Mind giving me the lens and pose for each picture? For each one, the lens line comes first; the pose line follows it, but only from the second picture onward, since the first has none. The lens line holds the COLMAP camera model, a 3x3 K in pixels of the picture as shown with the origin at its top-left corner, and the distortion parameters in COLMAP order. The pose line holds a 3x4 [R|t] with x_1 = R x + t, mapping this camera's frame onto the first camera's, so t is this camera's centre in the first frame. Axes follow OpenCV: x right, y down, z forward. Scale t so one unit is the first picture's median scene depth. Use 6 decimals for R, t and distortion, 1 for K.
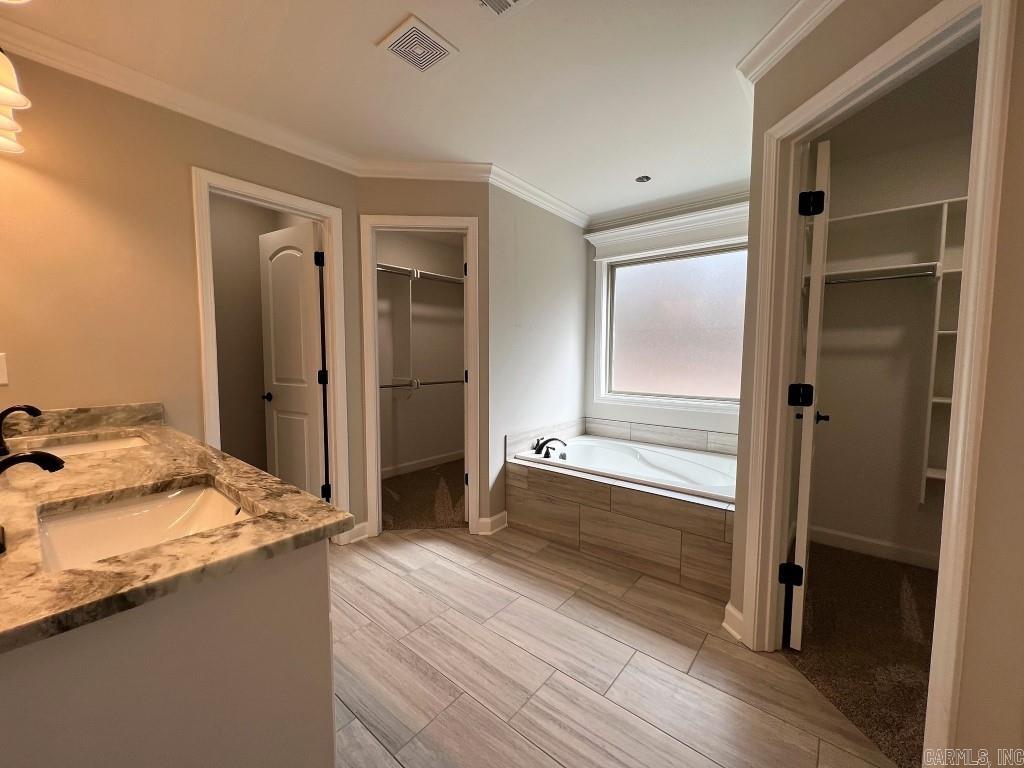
lens RADIAL K [[408.0, 0, 509.4], [0, 408.0, 384.0], [0, 0, 1]] dist [-0.001168, -0.000115]
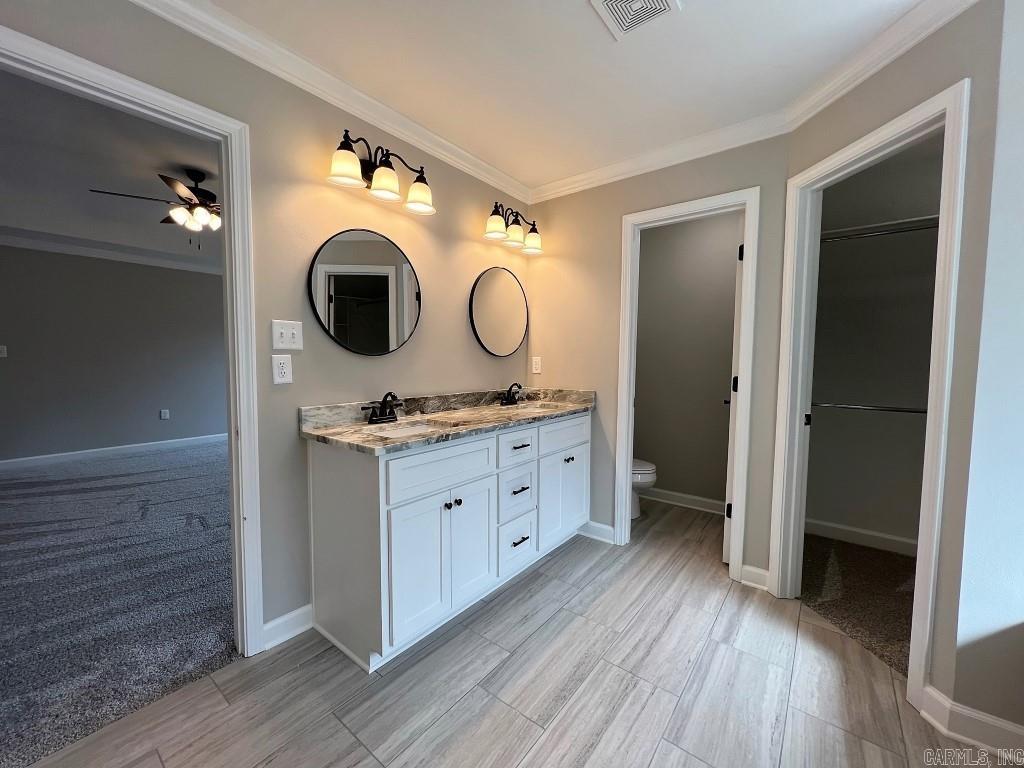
lens RADIAL K [[408.0, 0, 509.4], [0, 408.0, 384.0], [0, 0, 1]] dist [-0.001168, -0.000115]
pose [[0.024071, 0.058731, -0.997984, 0.648212], [-0.080347, 0.995157, 0.056627, -0.042383], [0.996476, 0.078822, 0.028674, 0.730618]]
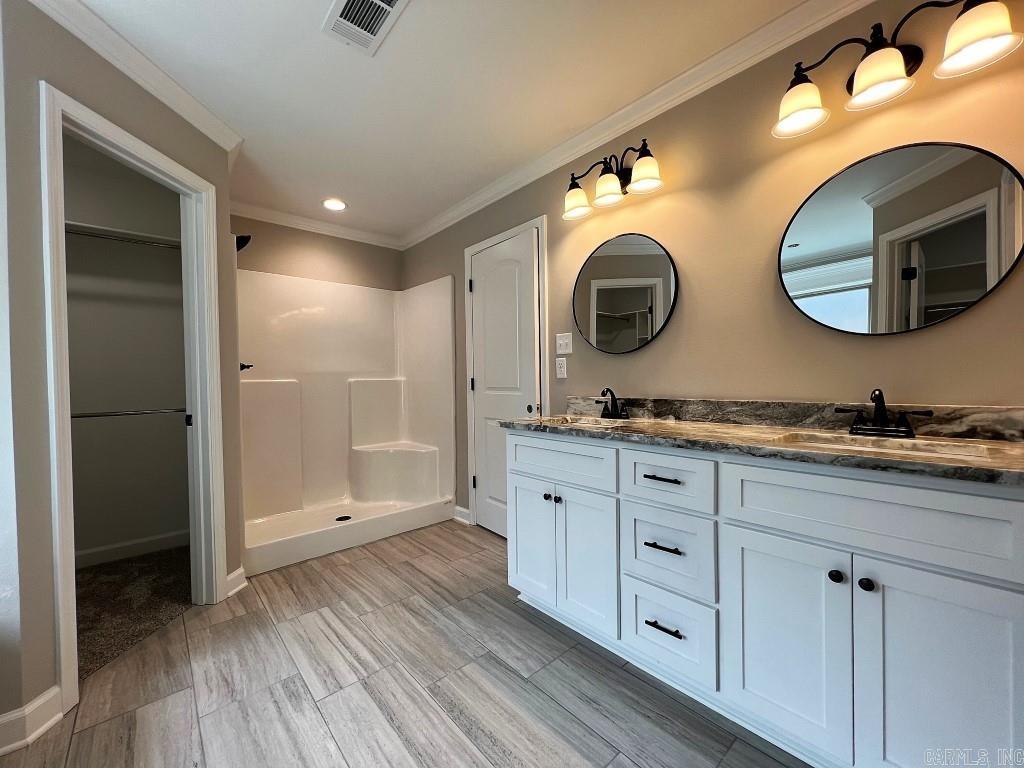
lens RADIAL K [[408.0, 0, 509.4], [0, 408.0, 384.0], [0, 0, 1]] dist [-0.001168, -0.000115]
pose [[-0.988625, 0.010534, 0.150031, -0.408804], [0.023314, 0.996220, 0.083680, -0.045112], [-0.148582, 0.086226, -0.985134, 1.636974]]
